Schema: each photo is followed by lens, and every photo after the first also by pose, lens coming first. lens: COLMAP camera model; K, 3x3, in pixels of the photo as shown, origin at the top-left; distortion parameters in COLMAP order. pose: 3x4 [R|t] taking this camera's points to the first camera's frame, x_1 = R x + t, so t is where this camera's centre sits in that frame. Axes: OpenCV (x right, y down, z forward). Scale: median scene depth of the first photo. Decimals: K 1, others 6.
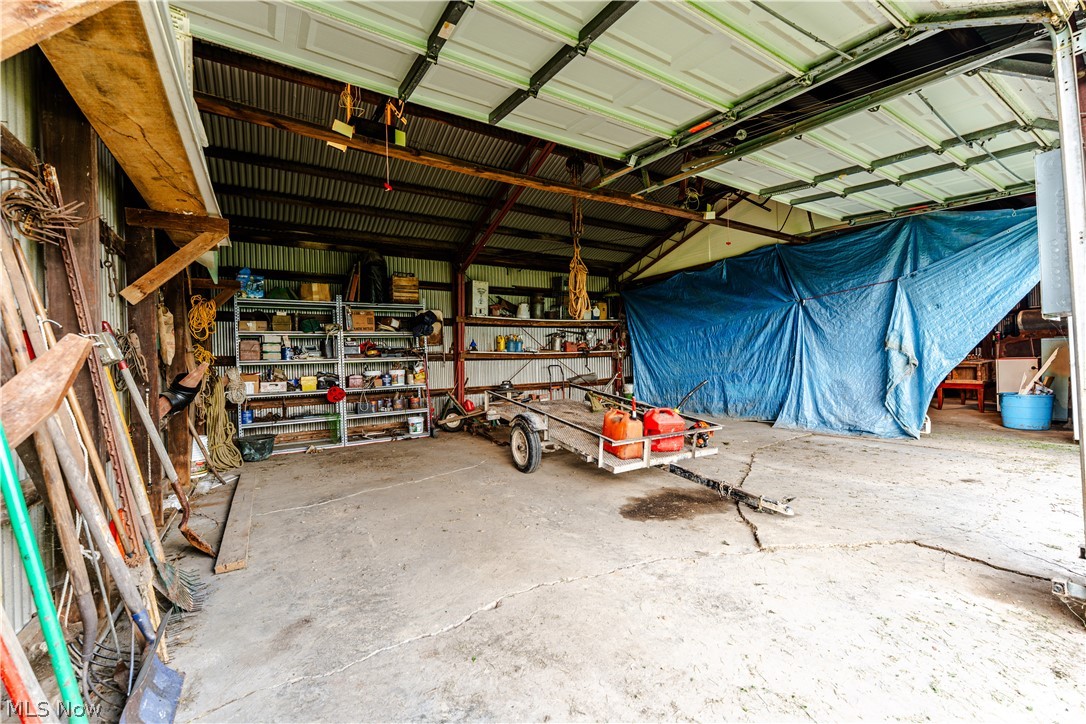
lens RADIAL K [[453.7, 0, 531.8], [0, 453.7, 359.2], [0, 0, 1]] dist [0.000634, -0.000246]
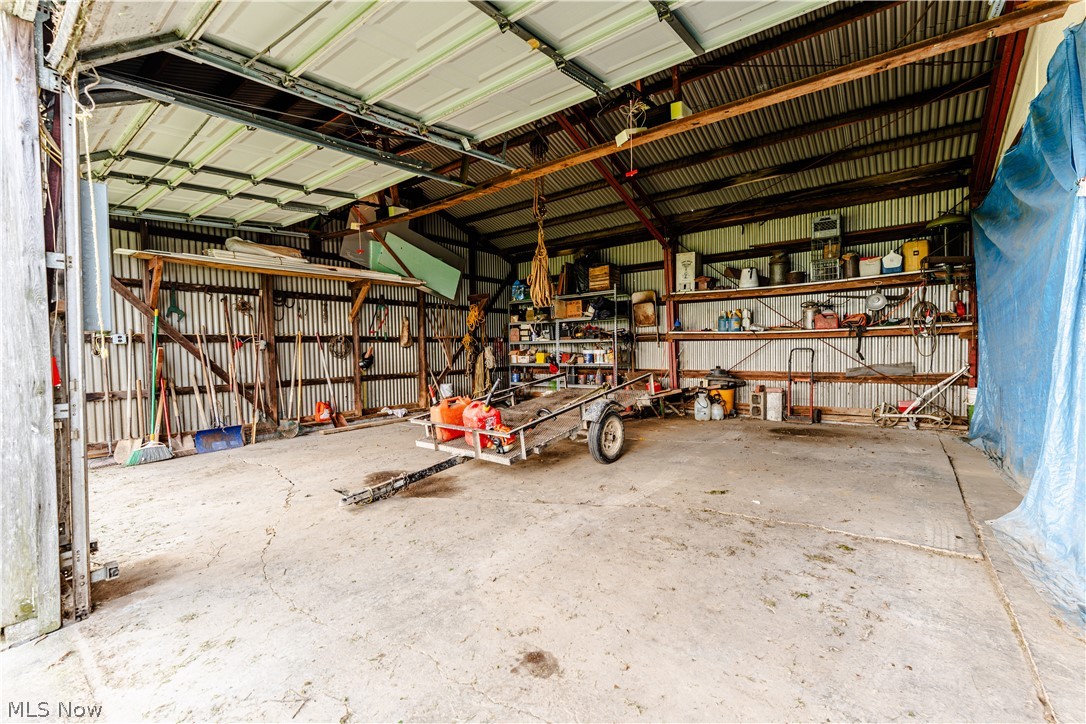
lens RADIAL K [[453.7, 0, 531.8], [0, 453.7, 359.2], [0, 0, 1]] dist [0.000634, -0.000246]
pose [[0.330409, 0.049782, -0.942524, 0.754027], [0.014507, 0.998222, 0.057810, -0.022030], [0.943726, -0.032774, 0.329100, 0.483697]]
